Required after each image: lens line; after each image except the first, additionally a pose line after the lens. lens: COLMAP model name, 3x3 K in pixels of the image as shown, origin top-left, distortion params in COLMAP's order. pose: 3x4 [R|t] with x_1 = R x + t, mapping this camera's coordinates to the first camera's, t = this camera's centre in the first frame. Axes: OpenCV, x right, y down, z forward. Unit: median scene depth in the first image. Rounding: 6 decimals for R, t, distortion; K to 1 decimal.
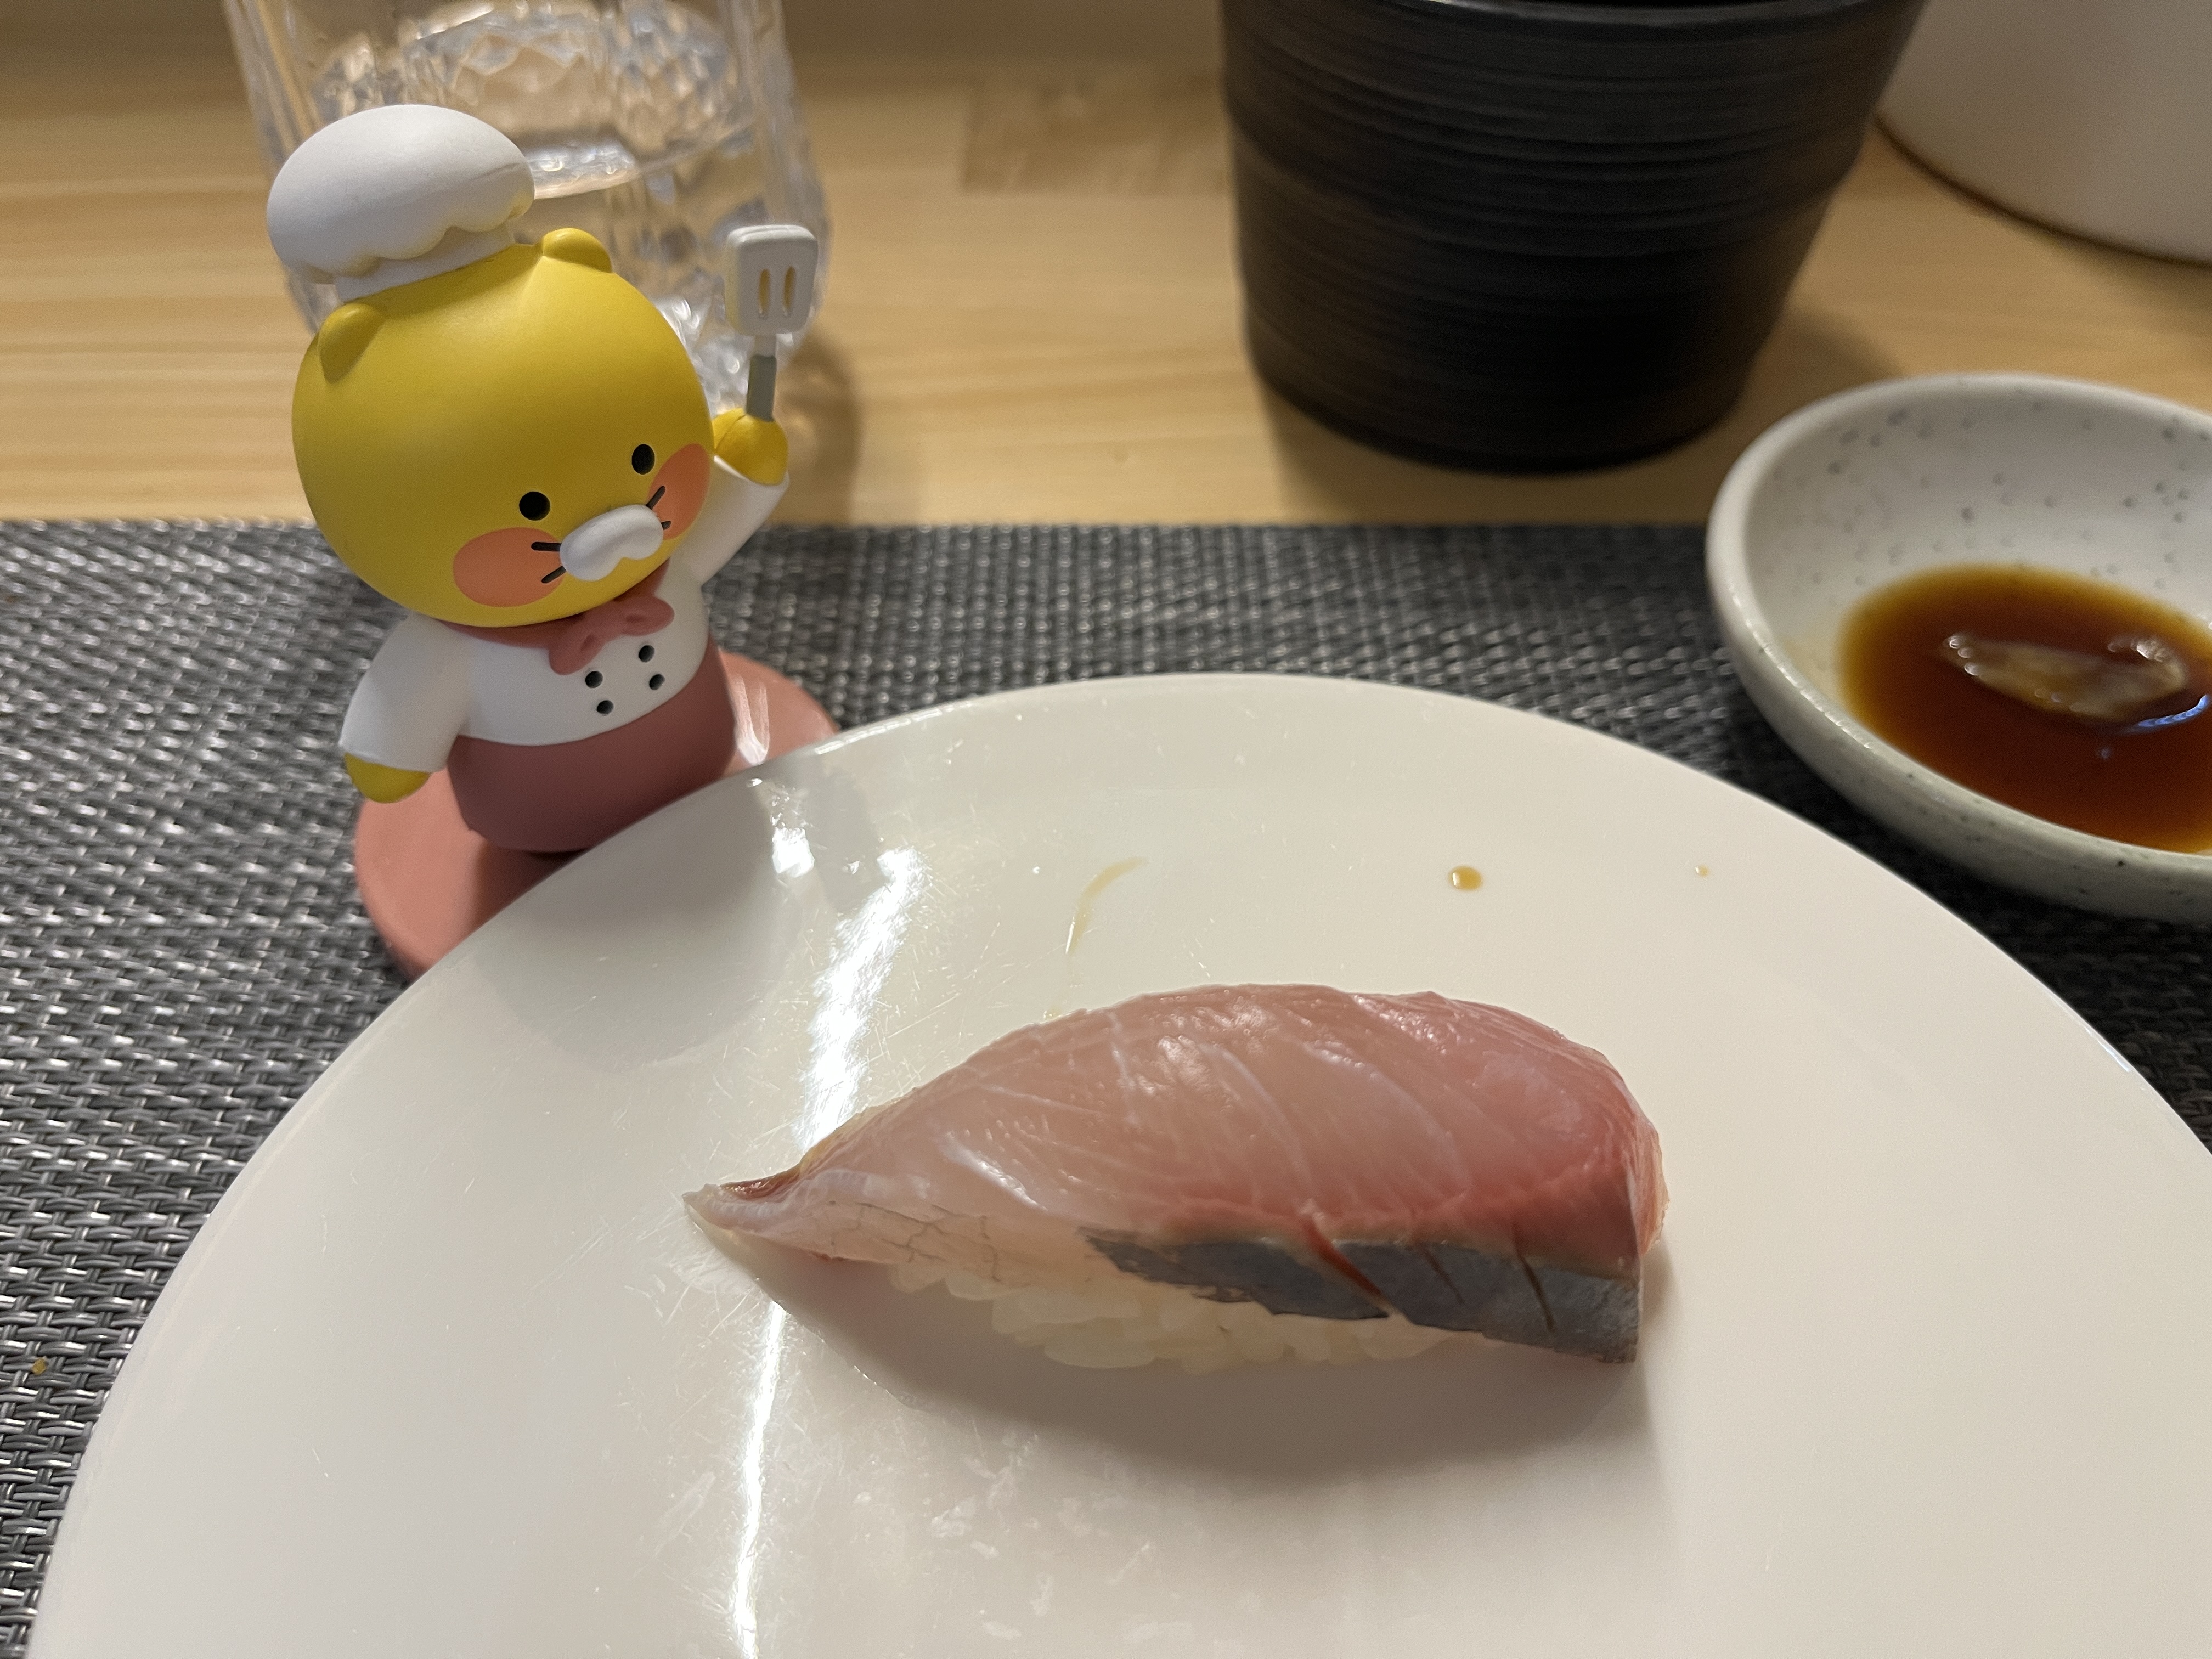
lens RADIAL K [[1664.9, 0, 1097.7], [0, 1664.9, 835.1], [0, 0, 1]] dist [0.041535, -0.098323]
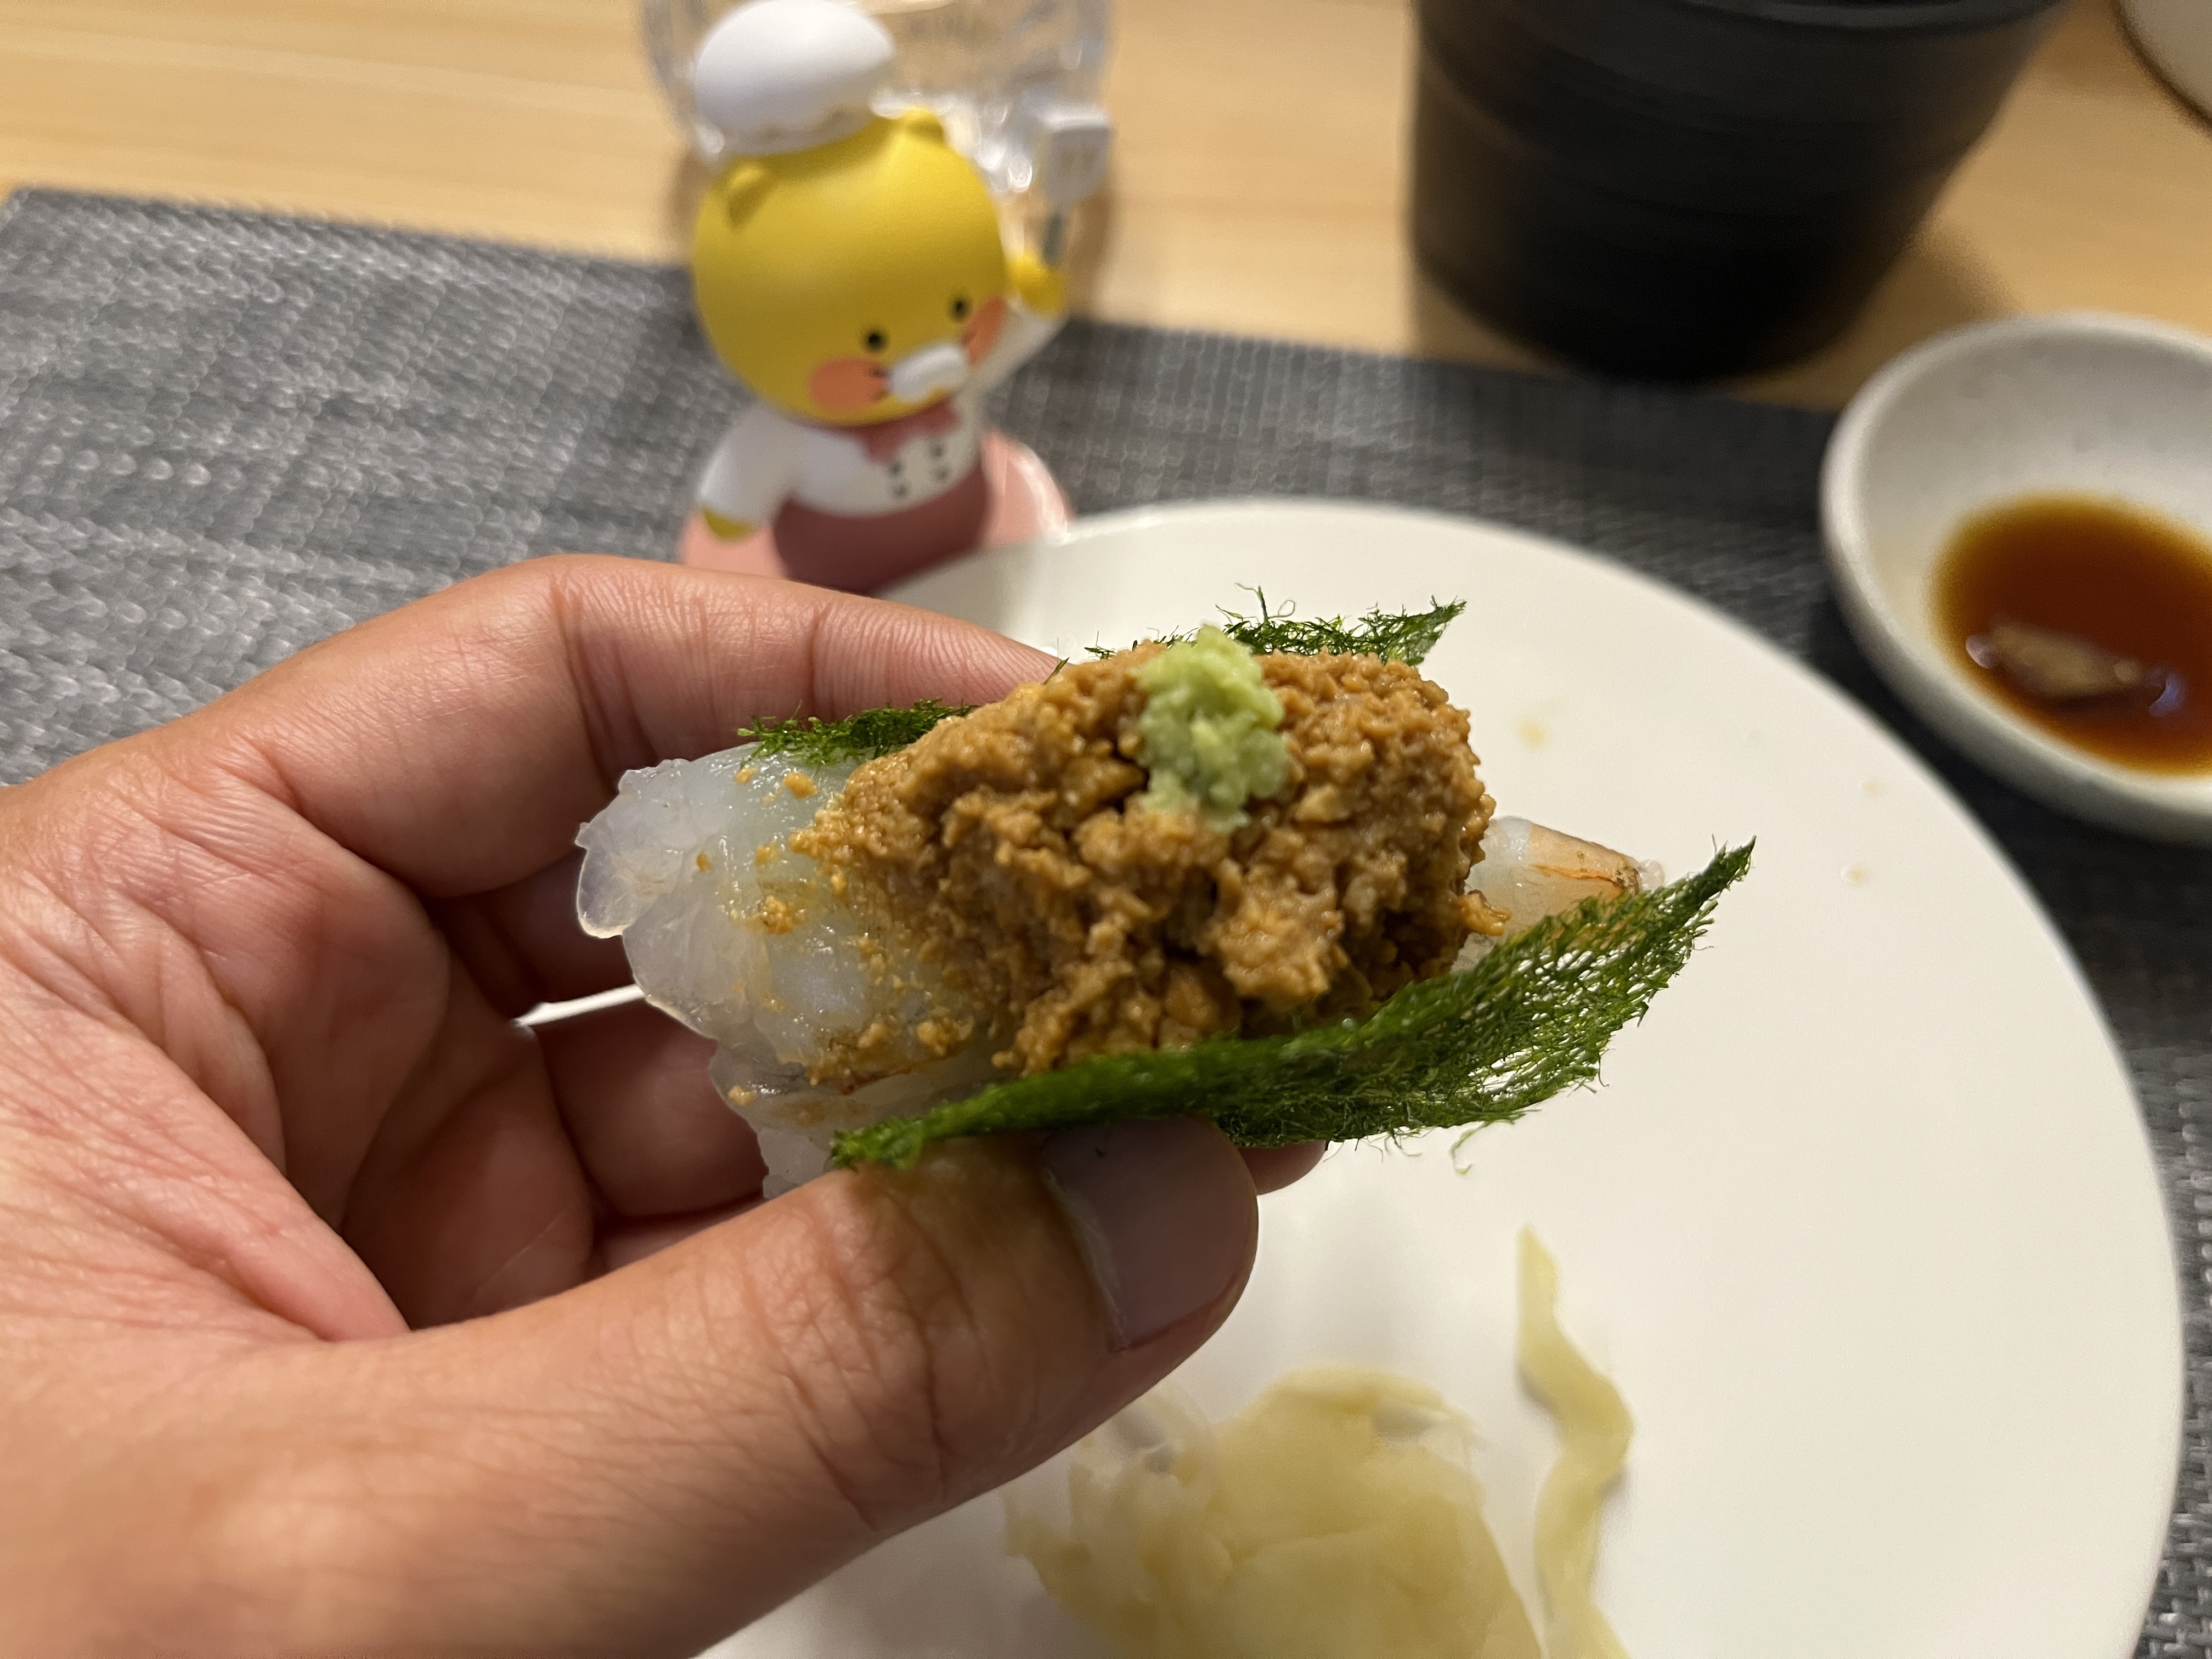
lens RADIAL K [[1664.9, 0, 1109.3], [0, 1664.9, 817.7], [0, 0, 1]] dist [0.041535, -0.098323]
pose [[0.987112, 0.142475, -0.072878, -0.008435], [-0.127776, 0.975862, 0.177105, -0.061524], [0.096352, -0.165510, 0.981490, -0.214554]]
